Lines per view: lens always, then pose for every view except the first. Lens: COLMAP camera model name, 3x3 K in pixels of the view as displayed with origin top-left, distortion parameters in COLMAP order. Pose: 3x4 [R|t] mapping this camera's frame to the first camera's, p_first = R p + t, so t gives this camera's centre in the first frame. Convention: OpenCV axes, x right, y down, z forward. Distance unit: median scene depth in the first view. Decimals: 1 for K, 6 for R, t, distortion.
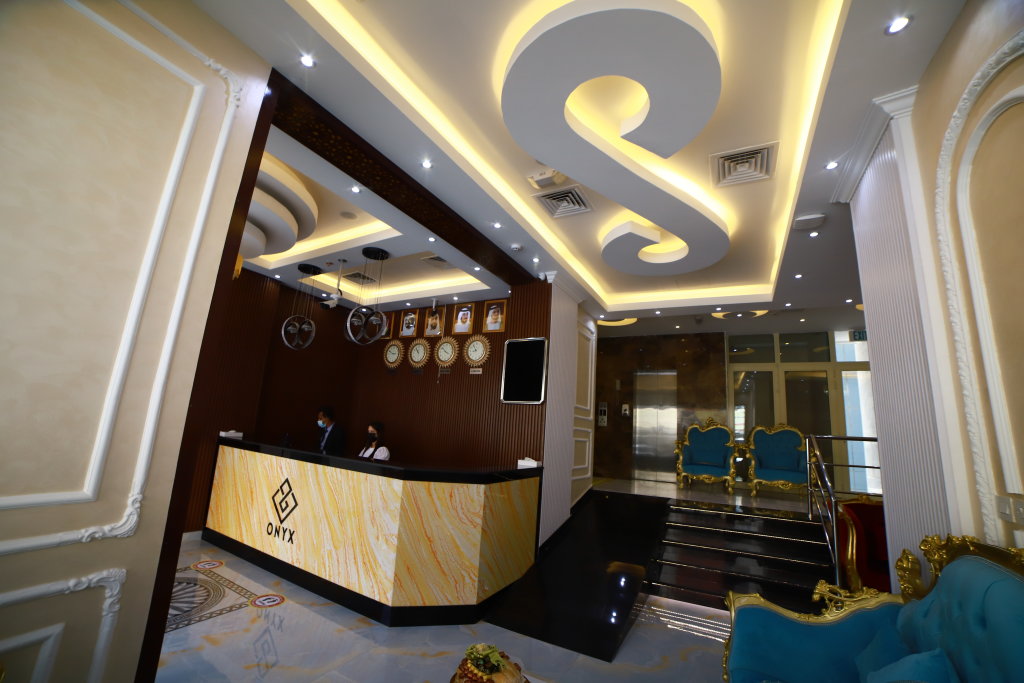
lens RADIAL K [[412.1, 0, 509.9], [0, 412.1, 352.6], [0, 0, 1]] dist [-0.107157, 0.036452]
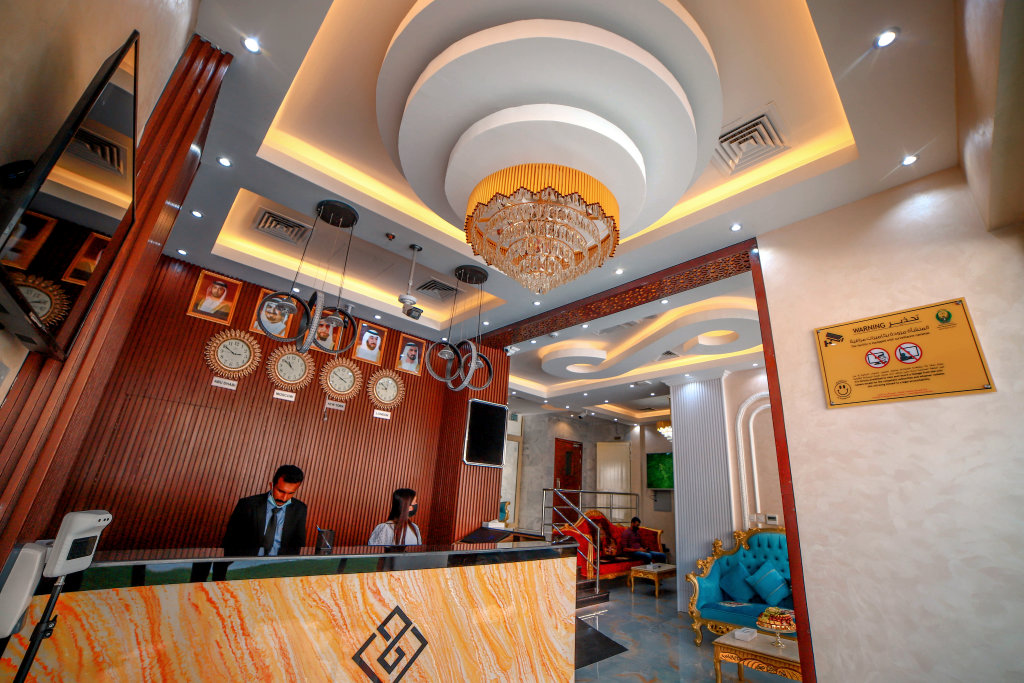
lens RADIAL K [[412.1, 0, 509.9], [0, 412.1, 352.6], [0, 0, 1]] dist [-0.107157, 0.036452]
pose [[0.320278, 0.260112, 0.910914, -1.095063], [-0.213875, 0.956593, -0.197957, 0.047741], [-0.922865, -0.131421, 0.362007, 0.685243]]
